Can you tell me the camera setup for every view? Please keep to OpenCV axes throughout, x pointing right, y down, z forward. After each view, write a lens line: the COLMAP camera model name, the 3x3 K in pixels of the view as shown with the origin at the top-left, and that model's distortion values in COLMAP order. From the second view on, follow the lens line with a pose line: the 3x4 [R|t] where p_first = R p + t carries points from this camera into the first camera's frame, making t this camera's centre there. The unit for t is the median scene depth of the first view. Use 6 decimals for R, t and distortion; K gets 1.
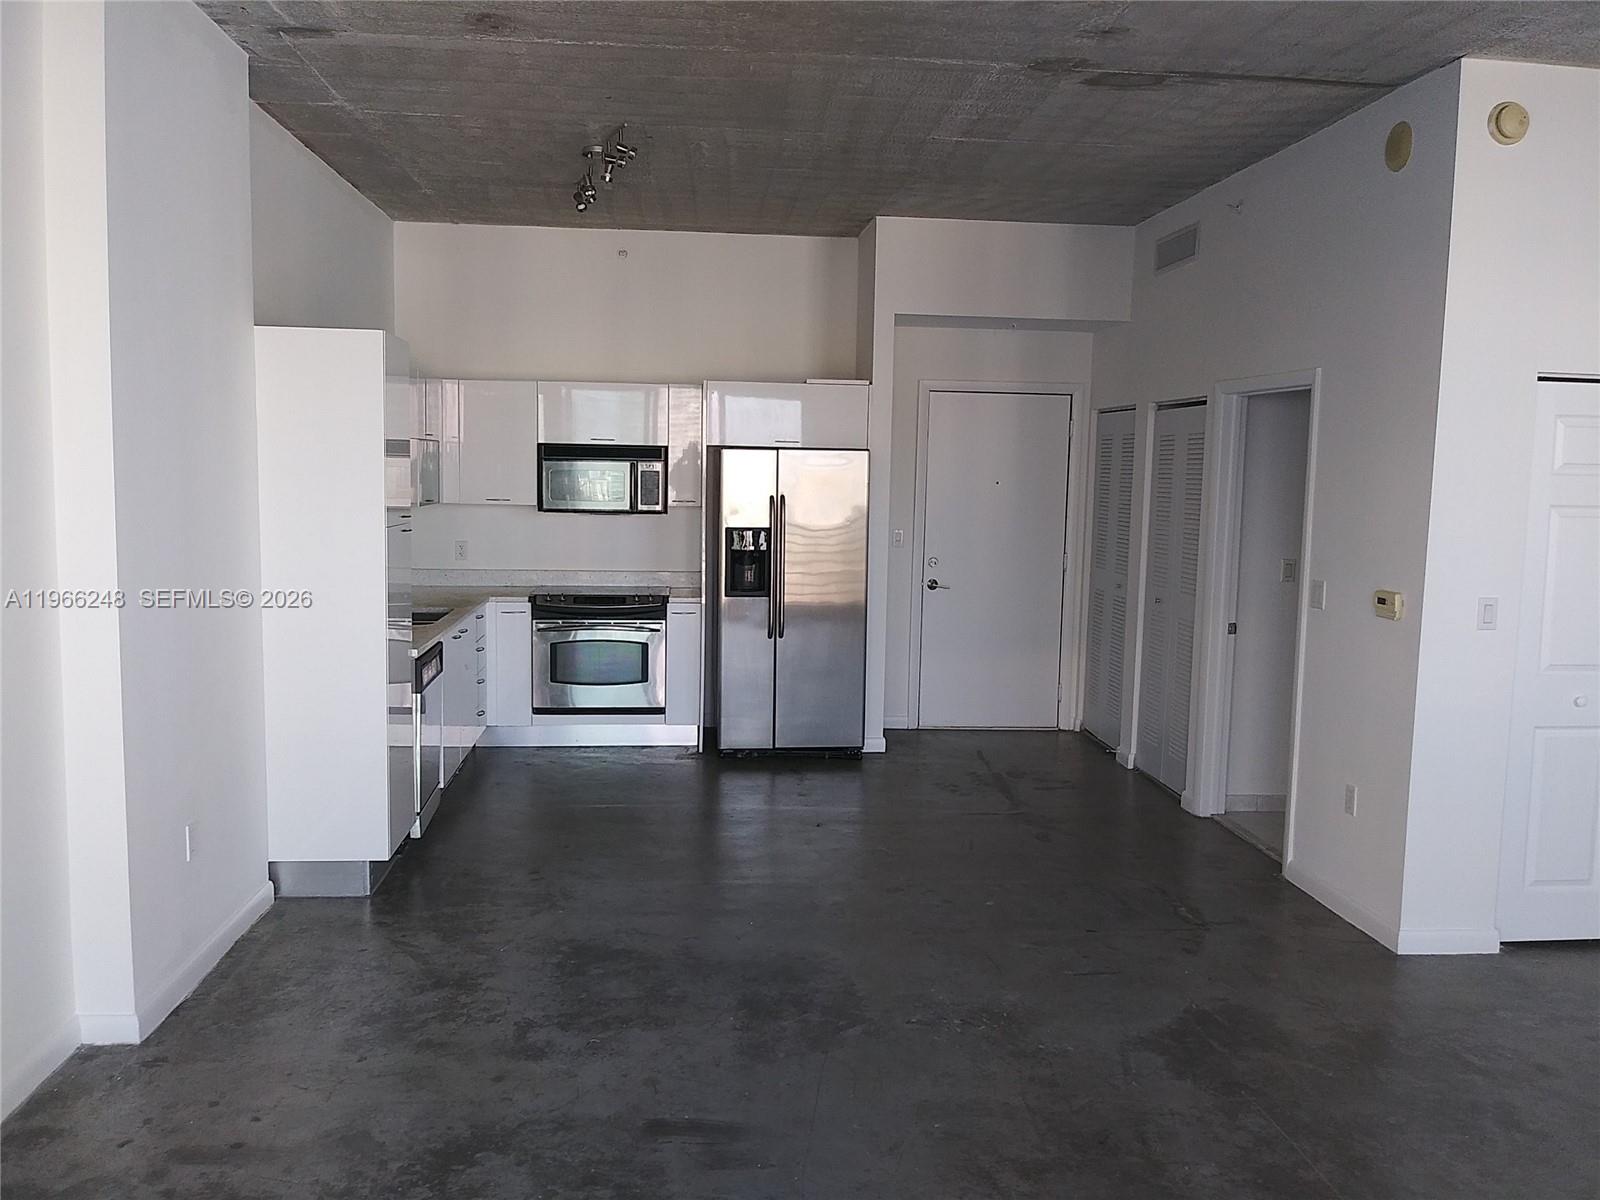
lens RADIAL K [[1288.3, 0, 800.0], [0, 1288.3, 600.0], [0, 0, 1]] dist [-0.004397, -0.013239]
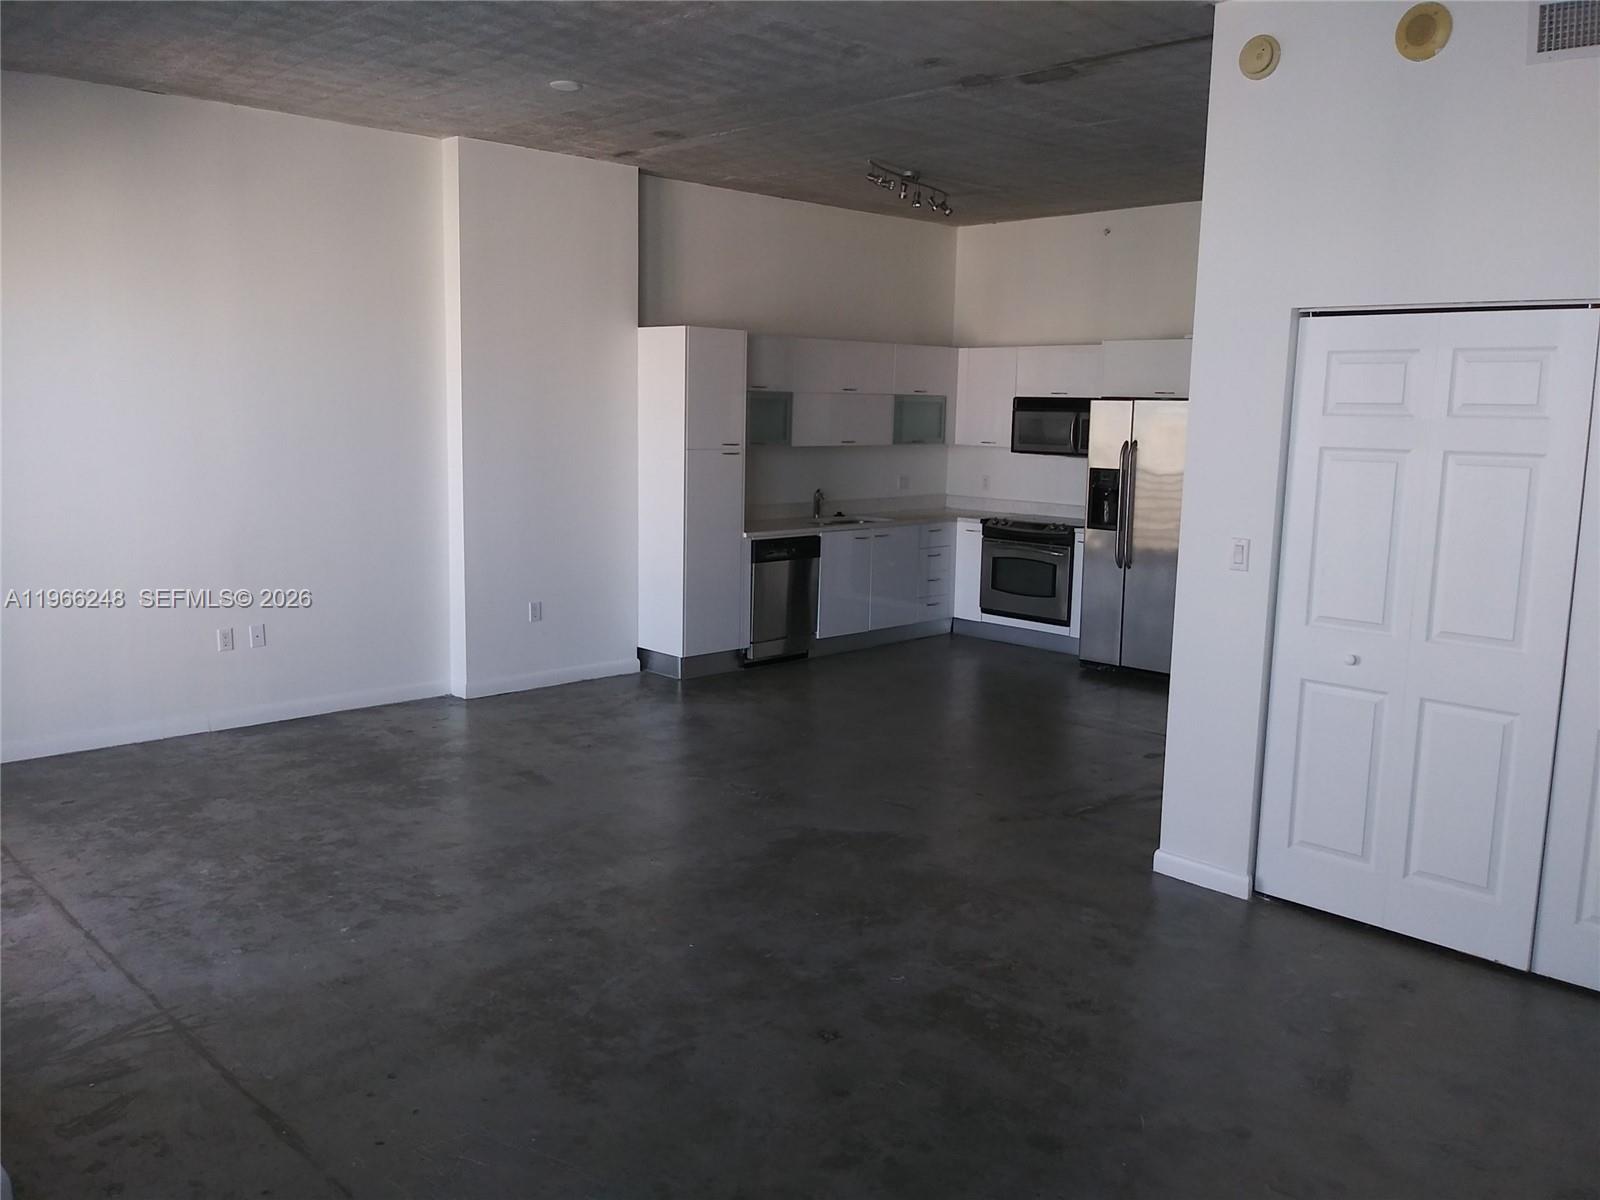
lens RADIAL K [[1288.3, 0, 800.0], [0, 1288.3, 600.0], [0, 0, 1]] dist [-0.004397, -0.013239]
pose [[0.633115, 0.109657, -0.766251, 0.676648], [-0.087336, 0.993713, 0.070048, 0.003403], [0.769115, 0.022573, 0.638712, 0.060456]]
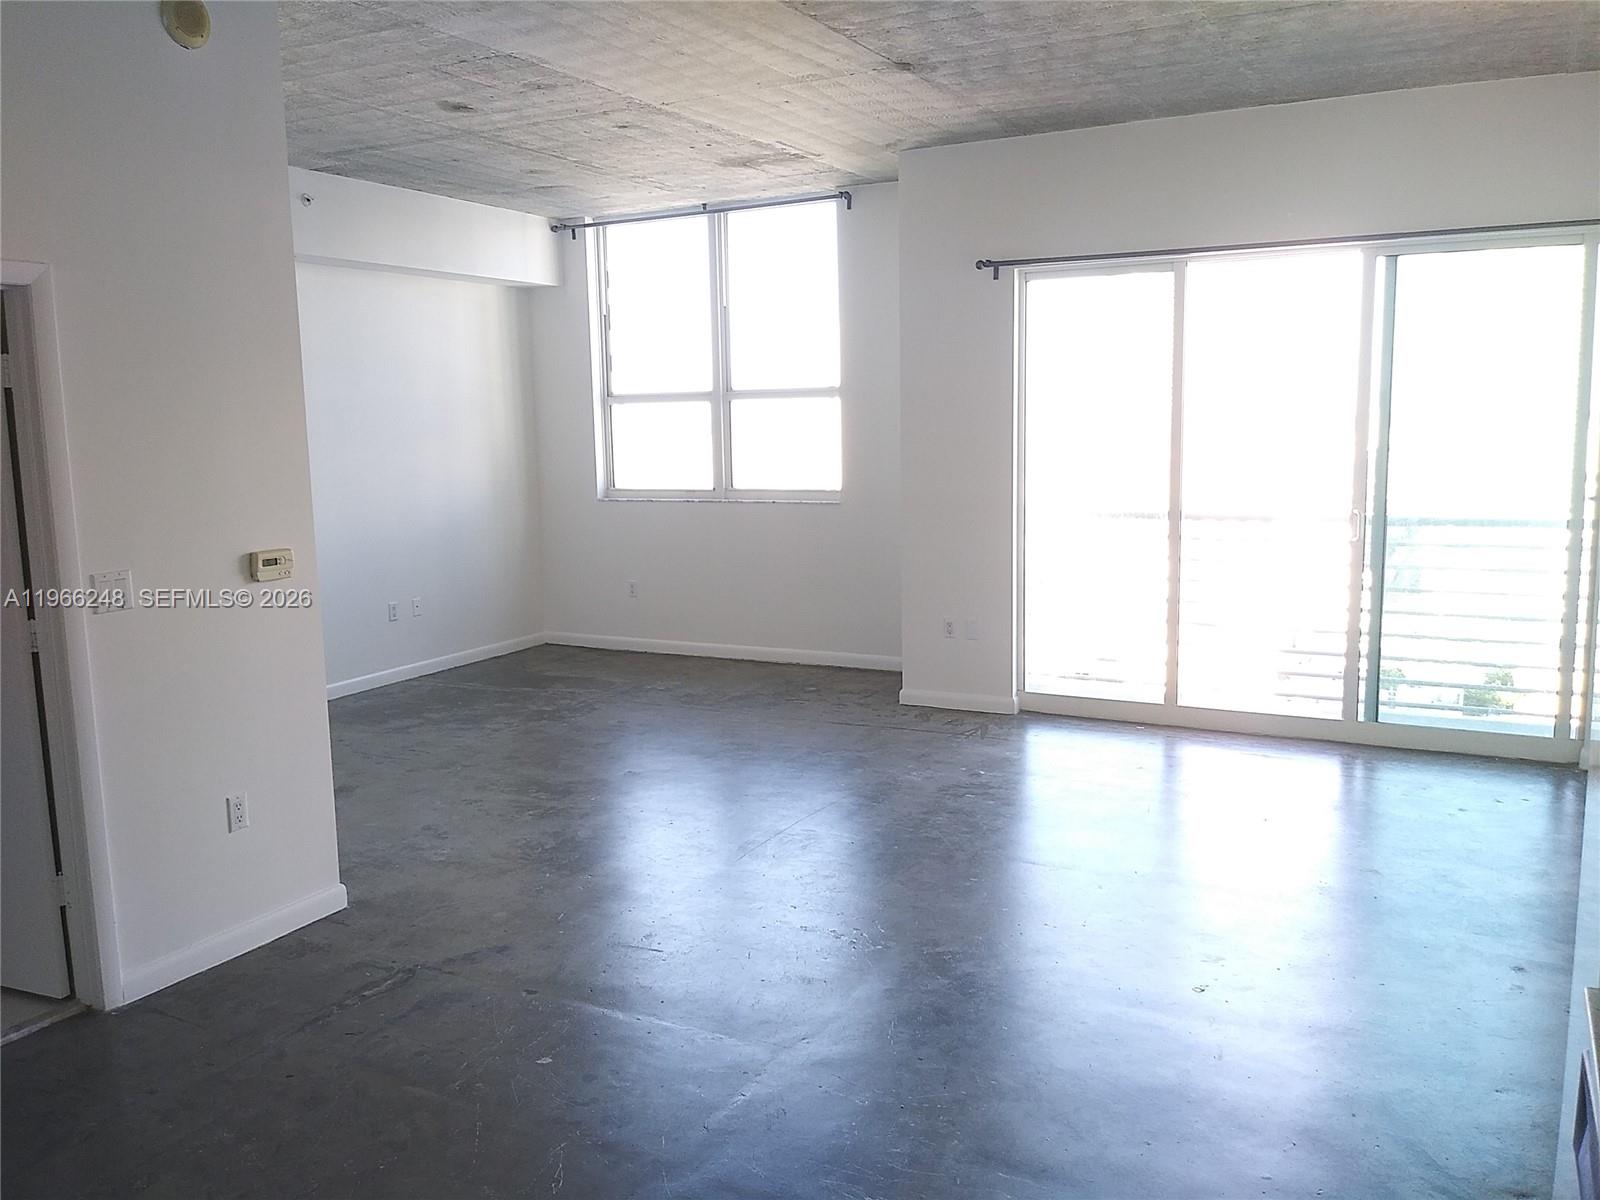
lens RADIAL K [[1288.3, 0, 800.0], [0, 1288.3, 600.0], [0, 0, 1]] dist [-0.004397, -0.013239]
pose [[-0.844750, -0.082634, 0.528743, -0.206345], [0.052622, 0.970393, 0.235728, -0.103184], [-0.532568, 0.226955, -0.815391, 0.989772]]
